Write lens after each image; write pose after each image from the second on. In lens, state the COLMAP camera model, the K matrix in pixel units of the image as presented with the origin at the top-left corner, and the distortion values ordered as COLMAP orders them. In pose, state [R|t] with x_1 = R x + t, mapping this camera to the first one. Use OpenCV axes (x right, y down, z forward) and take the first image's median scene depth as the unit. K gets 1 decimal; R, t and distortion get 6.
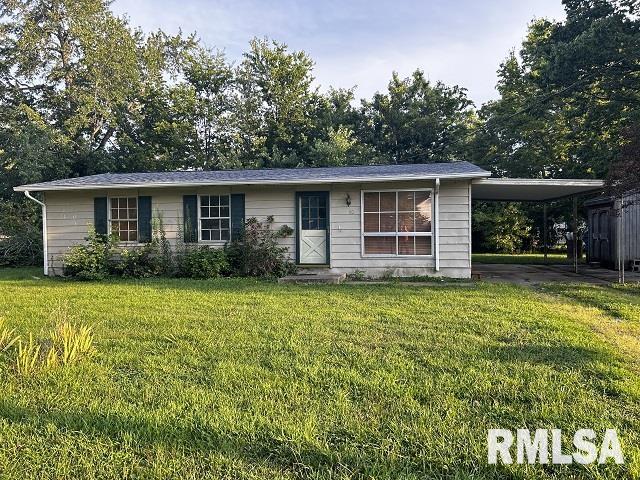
lens RADIAL K [[519.9, 0, 315.0], [0, 519.9, 242.3], [0, 0, 1]] dist [0.035056, -0.045391]
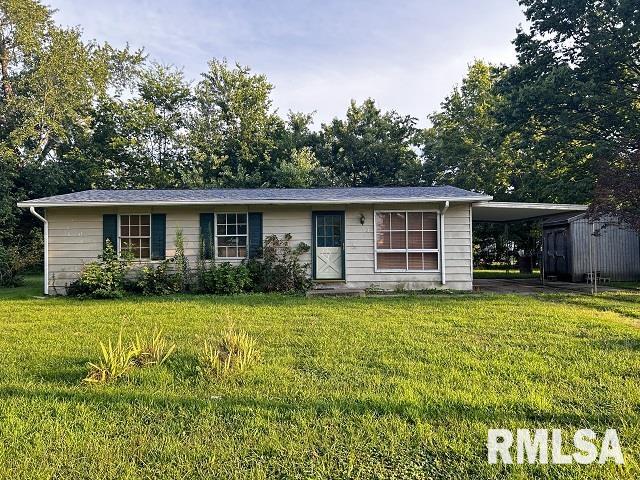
lens RADIAL K [[519.9, 0, 326.5], [0, 519.9, 238.5], [0, 0, 1]] dist [0.035056, -0.045391]
pose [[0.983100, 0.003509, 0.183036, -0.162038], [0.004608, 0.999025, -0.043905, 0.004295], [-0.183011, 0.044006, 0.982125, -0.035731]]
